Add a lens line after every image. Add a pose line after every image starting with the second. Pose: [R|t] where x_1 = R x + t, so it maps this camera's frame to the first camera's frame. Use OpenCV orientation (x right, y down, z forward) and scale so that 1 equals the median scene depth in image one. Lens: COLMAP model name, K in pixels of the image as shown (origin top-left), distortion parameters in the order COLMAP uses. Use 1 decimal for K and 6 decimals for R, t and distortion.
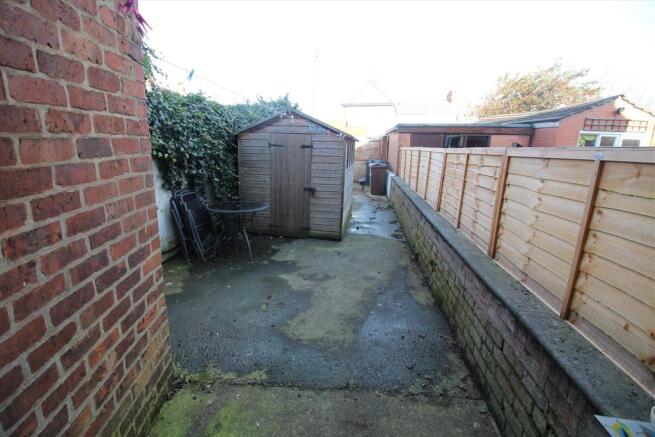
lens RADIAL K [[303.7, 0, 325.4], [0, 303.7, 217.3], [0, 0, 1]] dist [-0.008466, -0.009240]
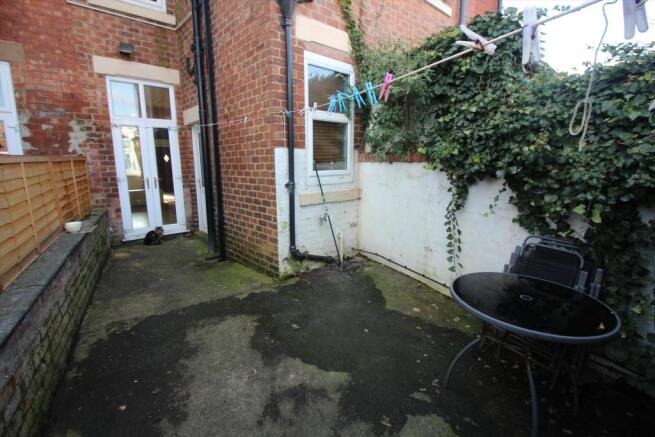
lens RADIAL K [[303.7, 0, 325.1], [0, 303.7, 218.6], [0, 0, 1]] dist [-0.008466, -0.009240]
pose [[-0.792672, 0.103389, -0.600818, 0.210237], [-0.149380, 0.922535, 0.355830, -0.298562], [0.591065, 0.371806, -0.715823, 1.303236]]
